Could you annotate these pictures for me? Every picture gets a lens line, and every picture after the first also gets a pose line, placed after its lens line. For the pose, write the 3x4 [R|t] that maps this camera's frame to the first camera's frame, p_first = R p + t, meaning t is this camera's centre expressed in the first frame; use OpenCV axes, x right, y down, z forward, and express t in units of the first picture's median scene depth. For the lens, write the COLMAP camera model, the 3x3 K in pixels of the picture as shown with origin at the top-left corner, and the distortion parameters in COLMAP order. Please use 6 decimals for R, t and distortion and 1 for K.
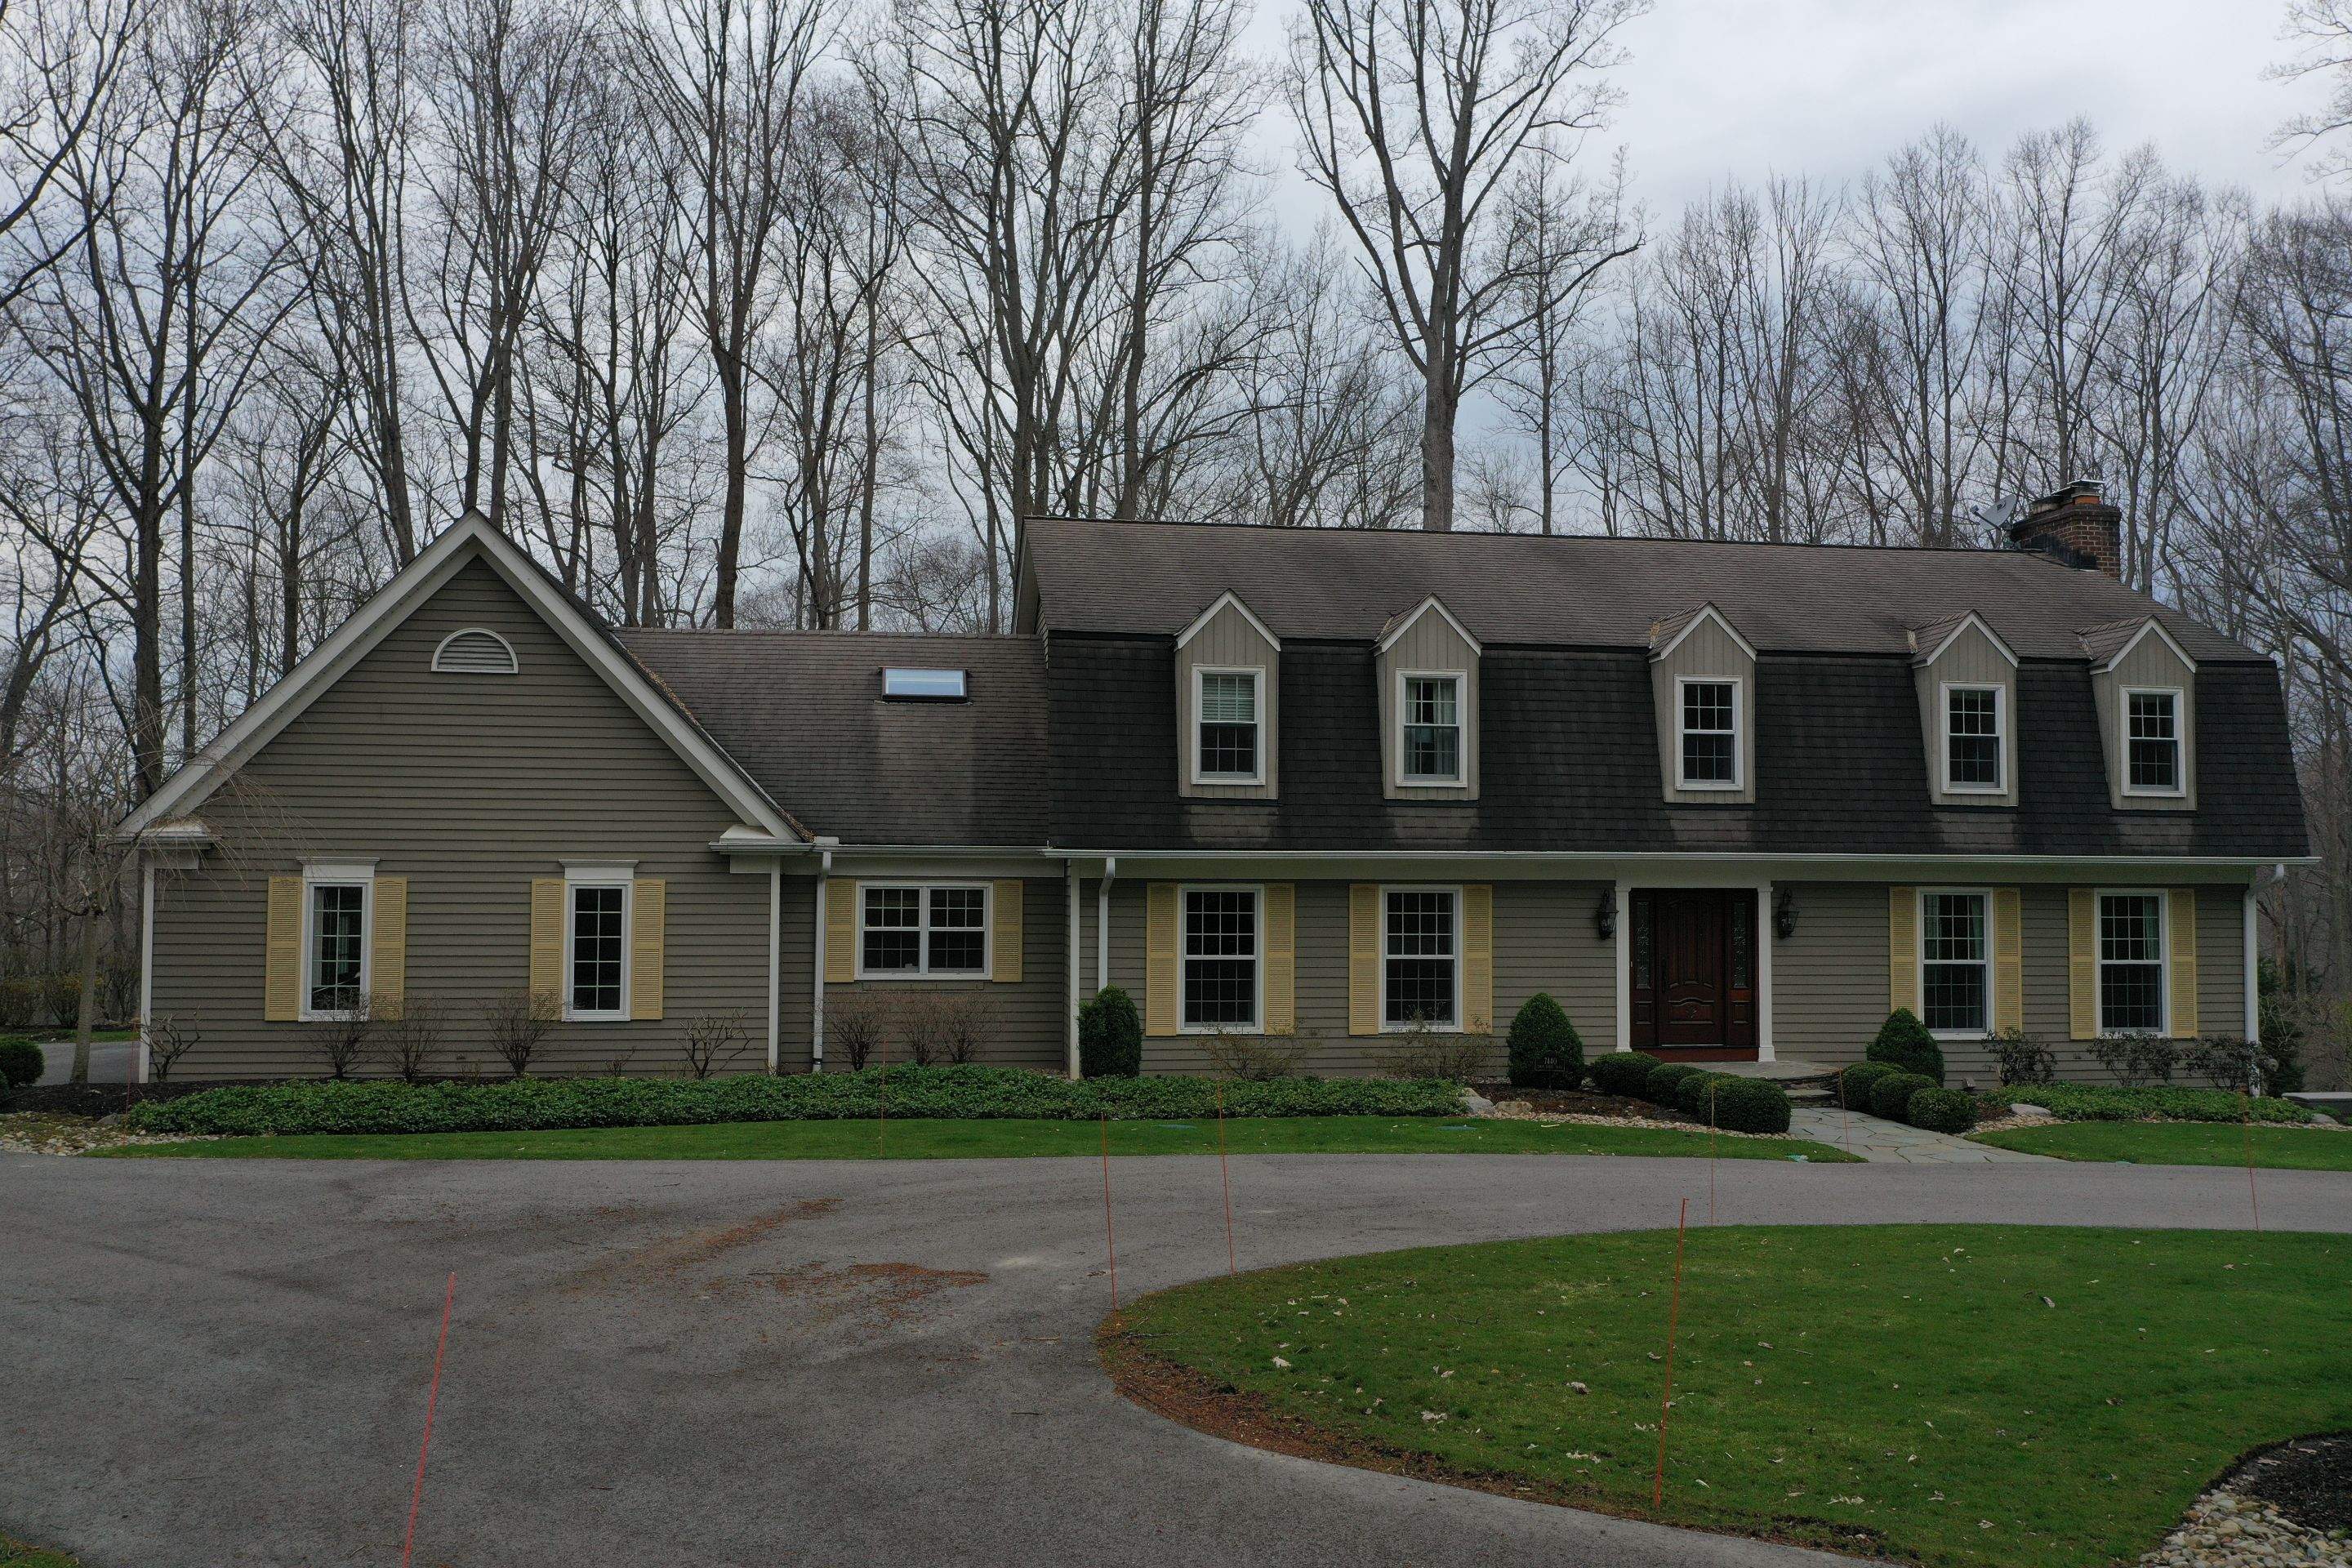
lens RADIAL K [[1845.7, 0, 1183.8], [0, 1845.7, 777.4], [0, 0, 1]] dist [-0.009745, -0.000941]
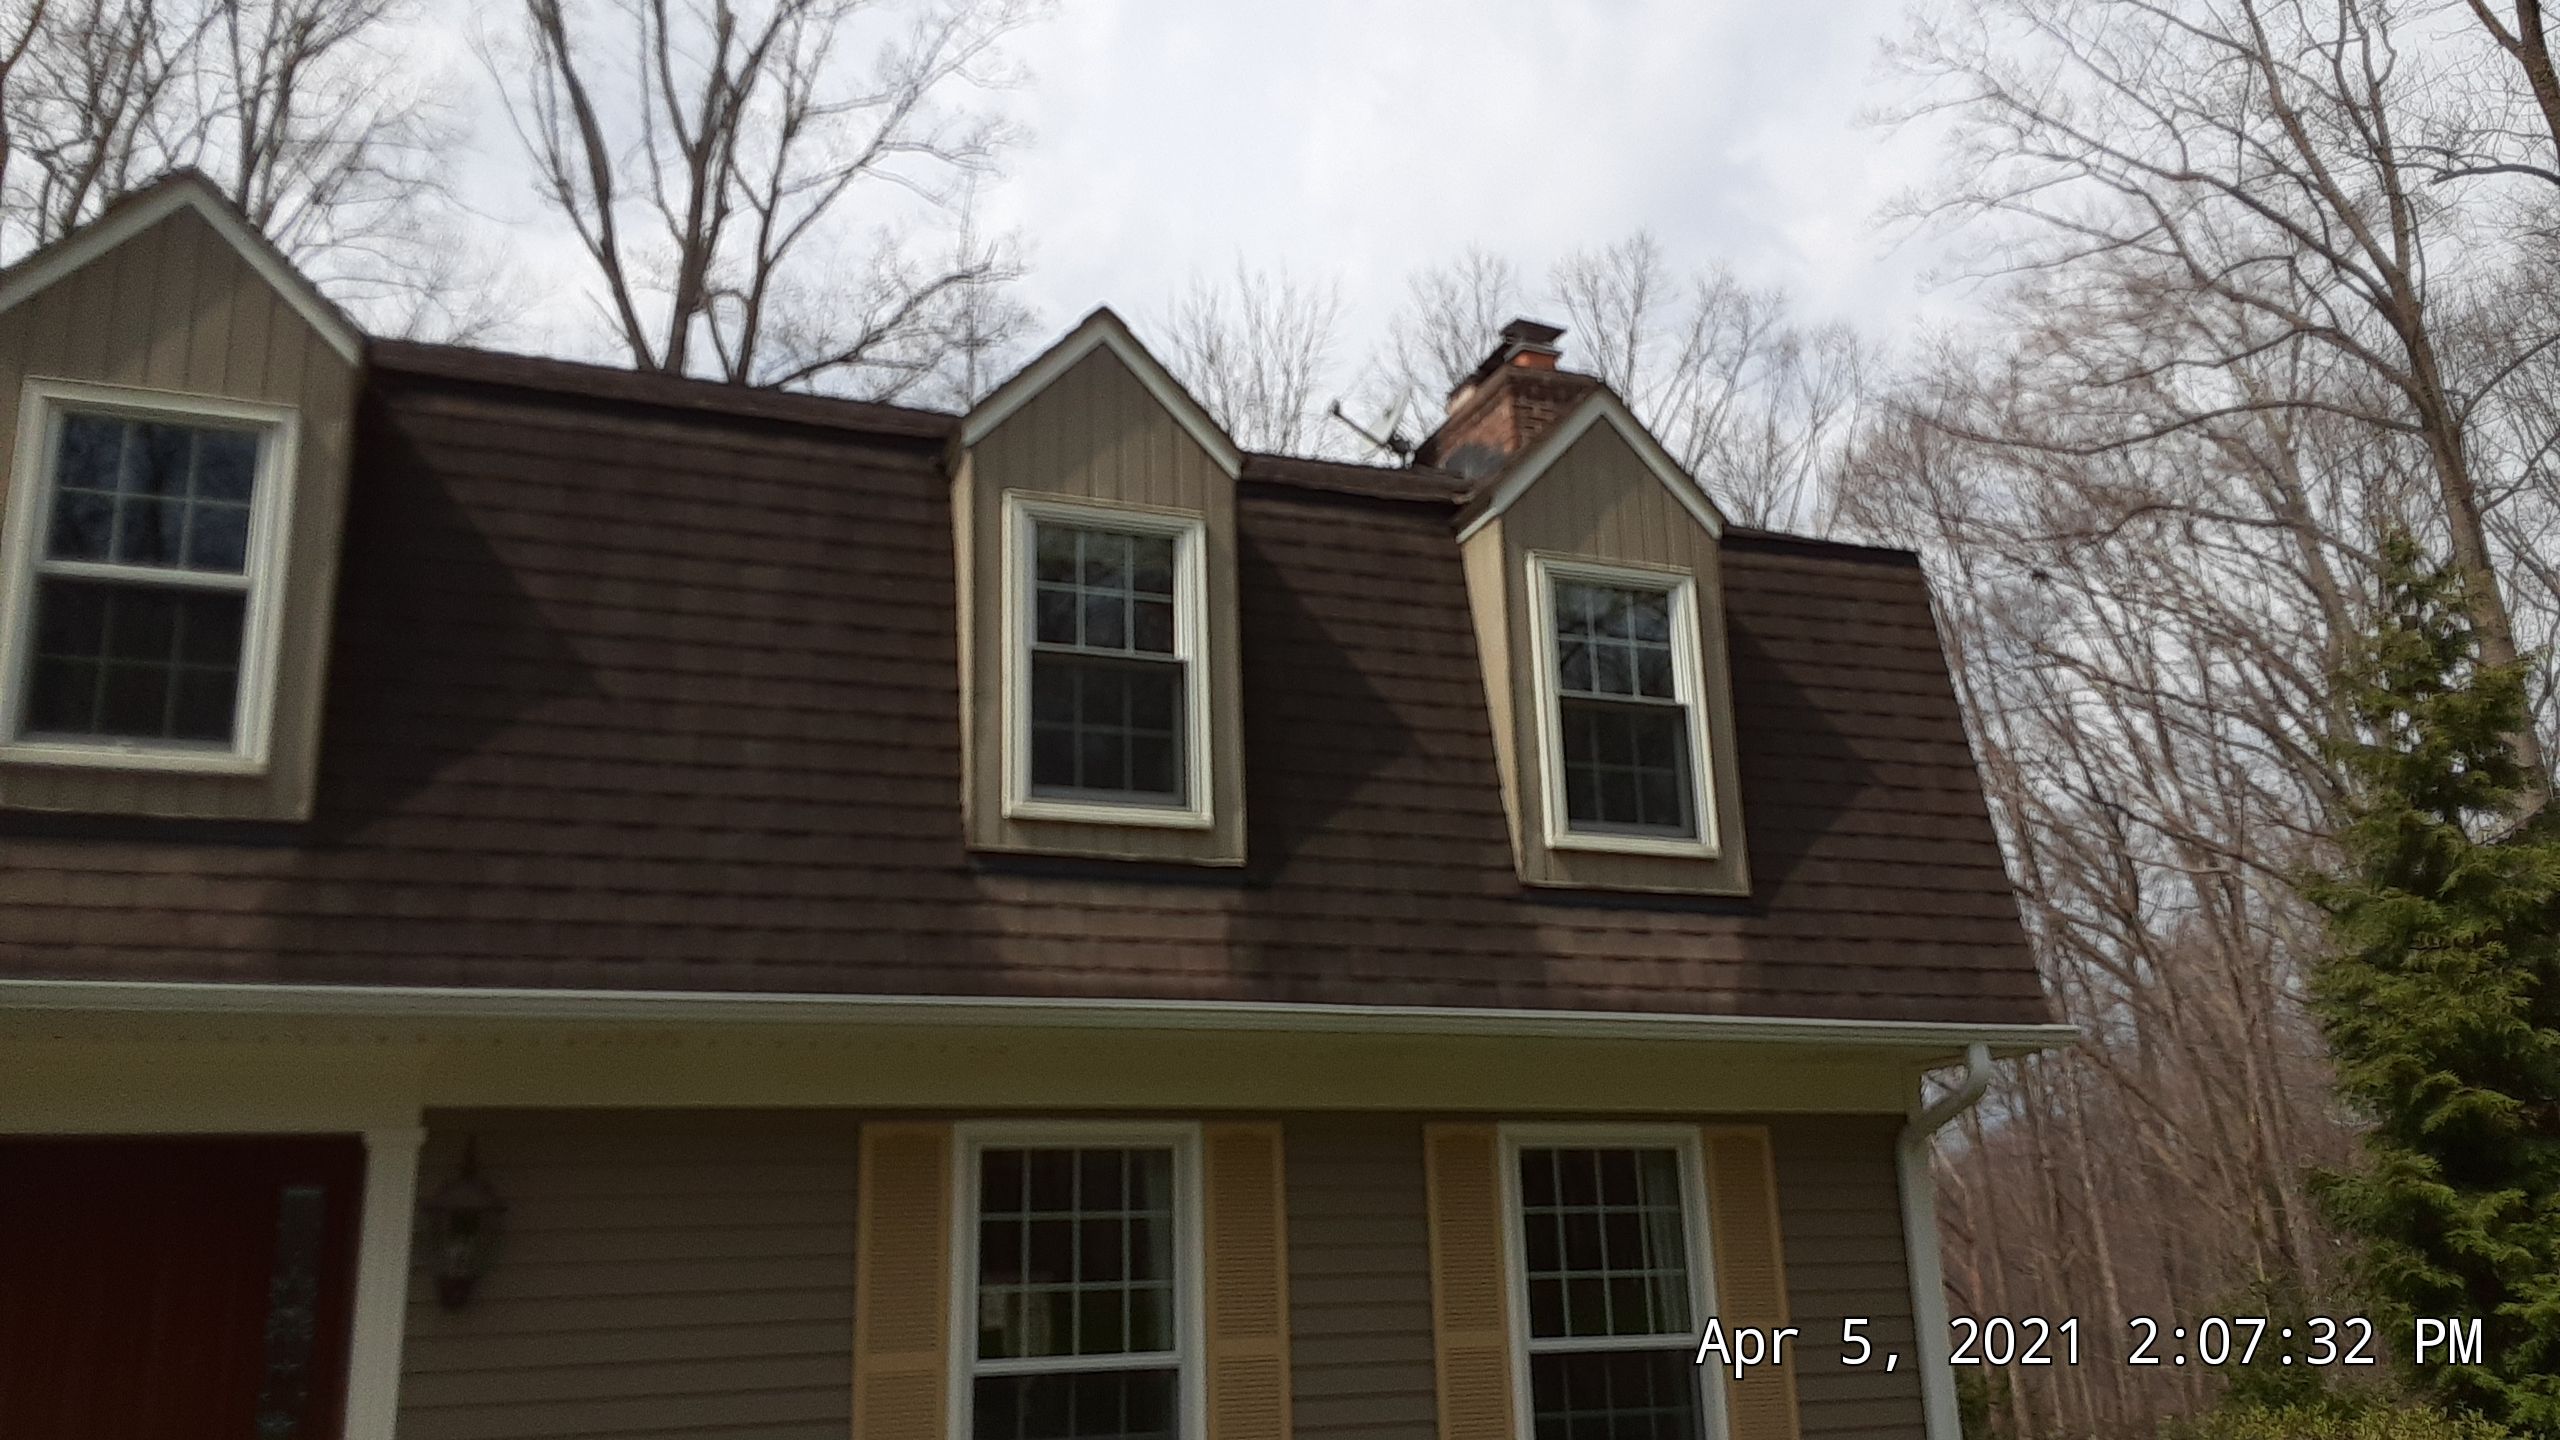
lens RADIAL K [[2134.5, 0, 1289.6], [0, 2134.5, 724.3], [0, 0, 1]] dist [0.077427, -0.006381]
pose [[0.971151, 0.023530, 0.237301, 0.368093], [0.028817, 0.976247, -0.214738, 0.074221], [-0.236717, 0.215381, 0.947405, 0.624880]]
